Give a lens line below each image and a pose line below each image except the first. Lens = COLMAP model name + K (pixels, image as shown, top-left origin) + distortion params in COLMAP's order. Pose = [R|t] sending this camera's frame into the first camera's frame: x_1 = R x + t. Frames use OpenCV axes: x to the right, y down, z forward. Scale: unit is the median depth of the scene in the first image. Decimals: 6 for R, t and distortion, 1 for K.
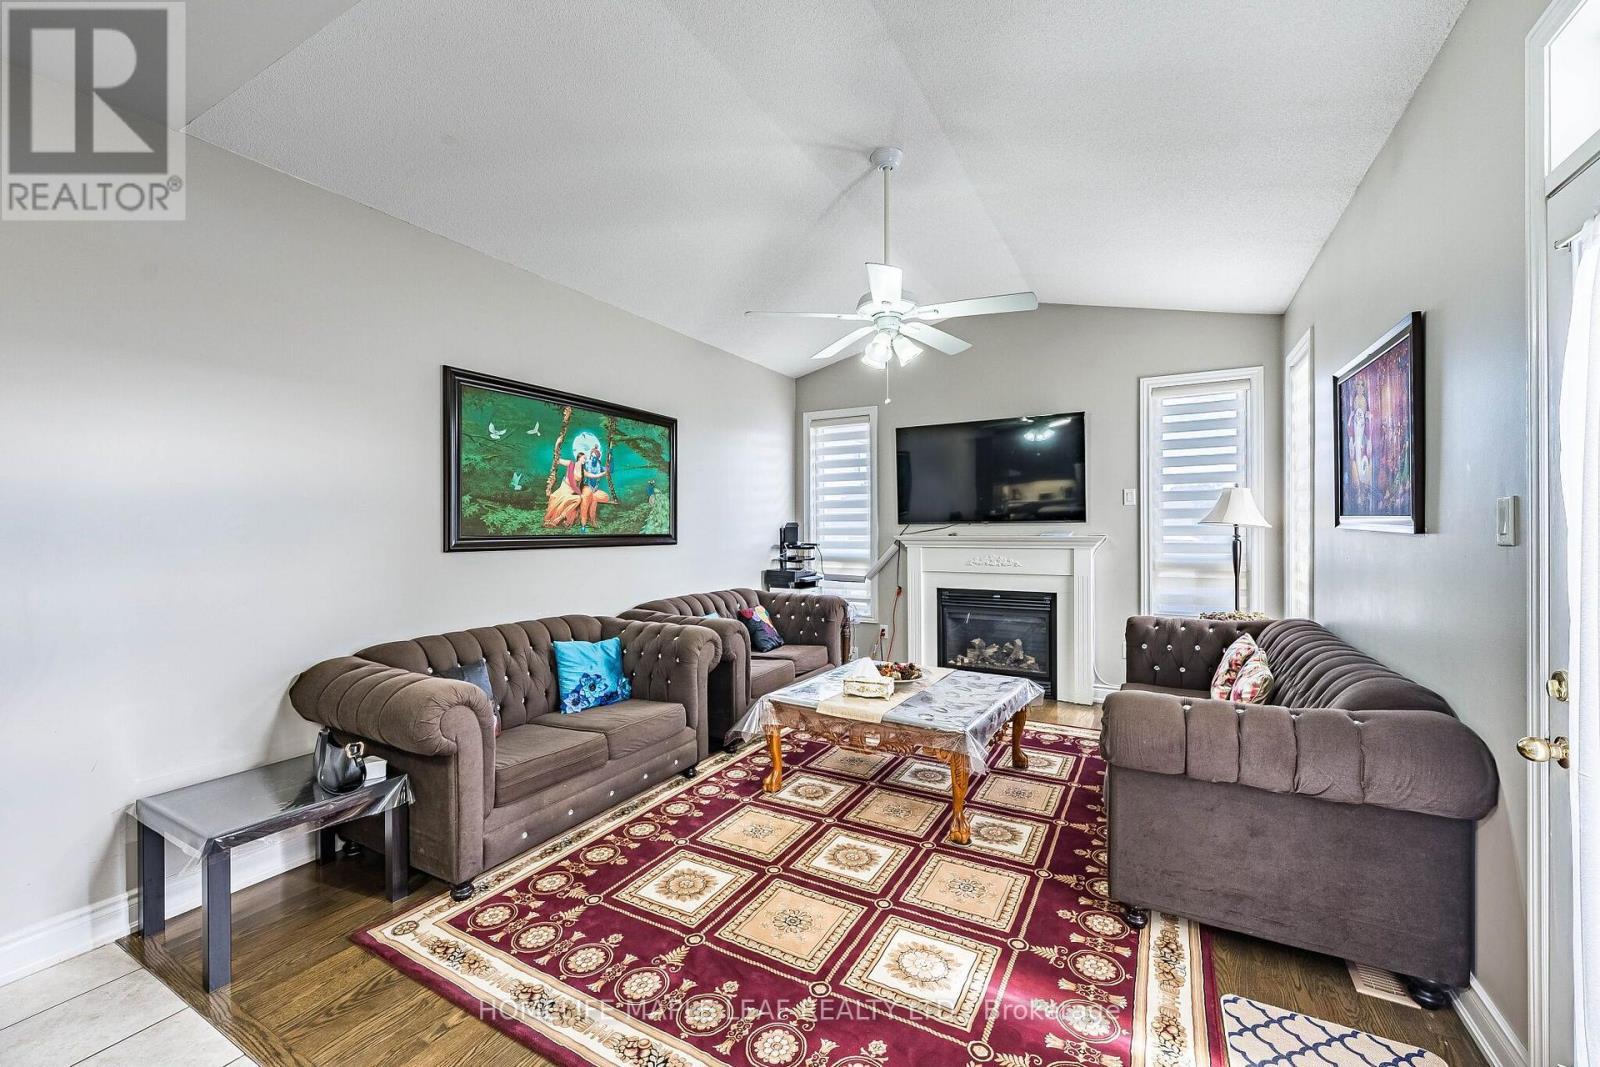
lens RADIAL K [[625.4, 0, 803.4], [0, 625.4, 529.3], [0, 0, 1]] dist [0.000163, -0.000864]
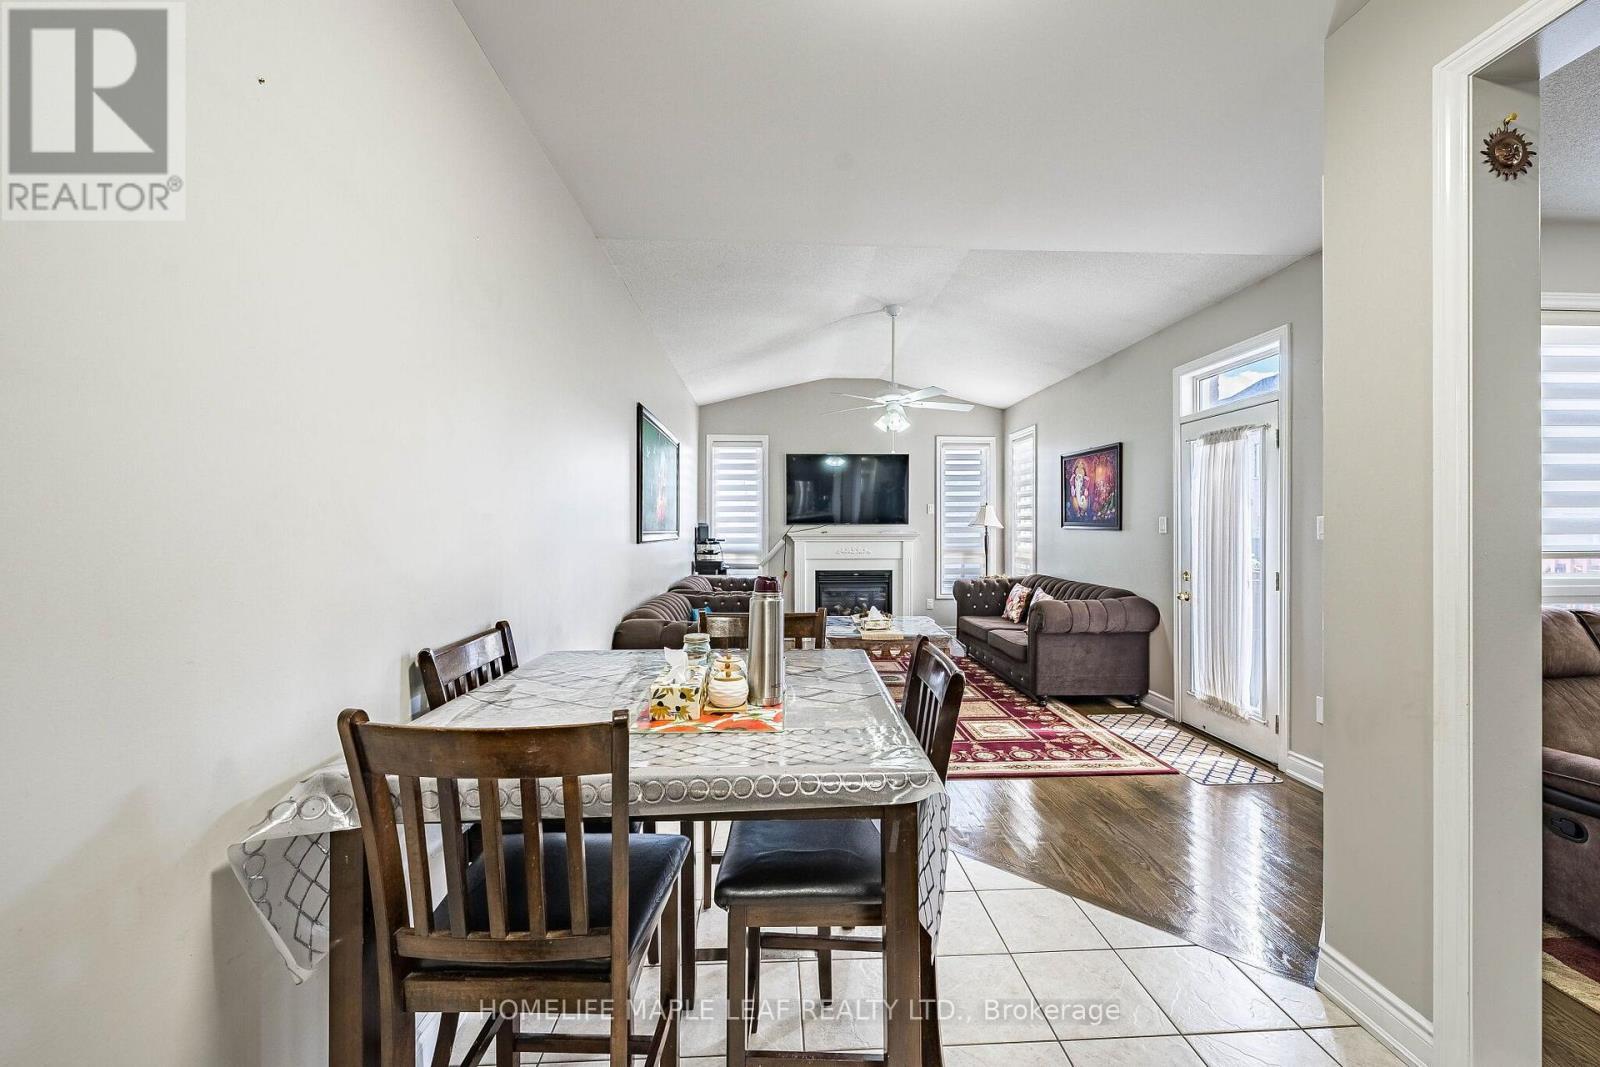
lens RADIAL K [[625.4, 0, 808.7], [0, 625.4, 528.5], [0, 0, 1]] dist [0.000163, -0.000864]
pose [[0.843310, 0.002754, 0.537421, -0.790927], [-0.001928, 0.999996, -0.002100, 0.003586], [-0.537424, 0.000735, 0.843312, -0.249282]]
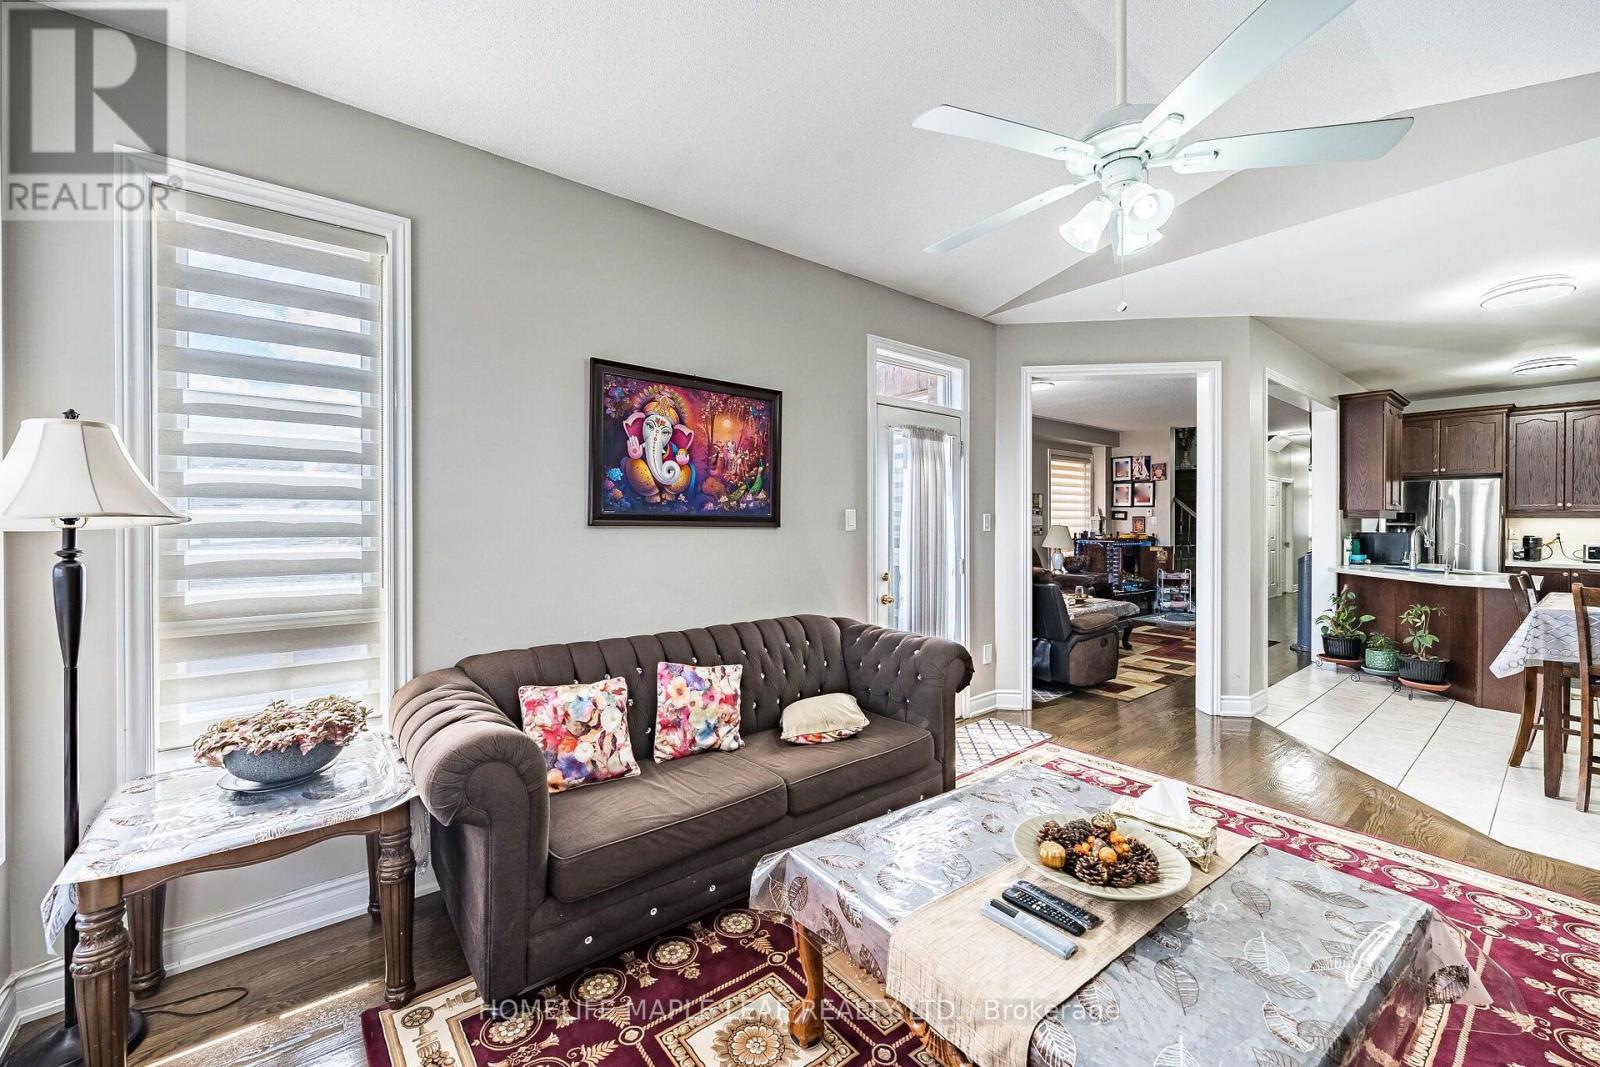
lens RADIAL K [[625.4, 0, 815.9], [0, 625.4, 522.3], [0, 0, 1]] dist [0.000163, -0.000864]
pose [[-0.935266, 0.001992, 0.353940, 0.160961], [0.004712, 0.999966, 0.006822, -0.010305], [-0.353915, 0.008049, -0.935243, 1.345034]]
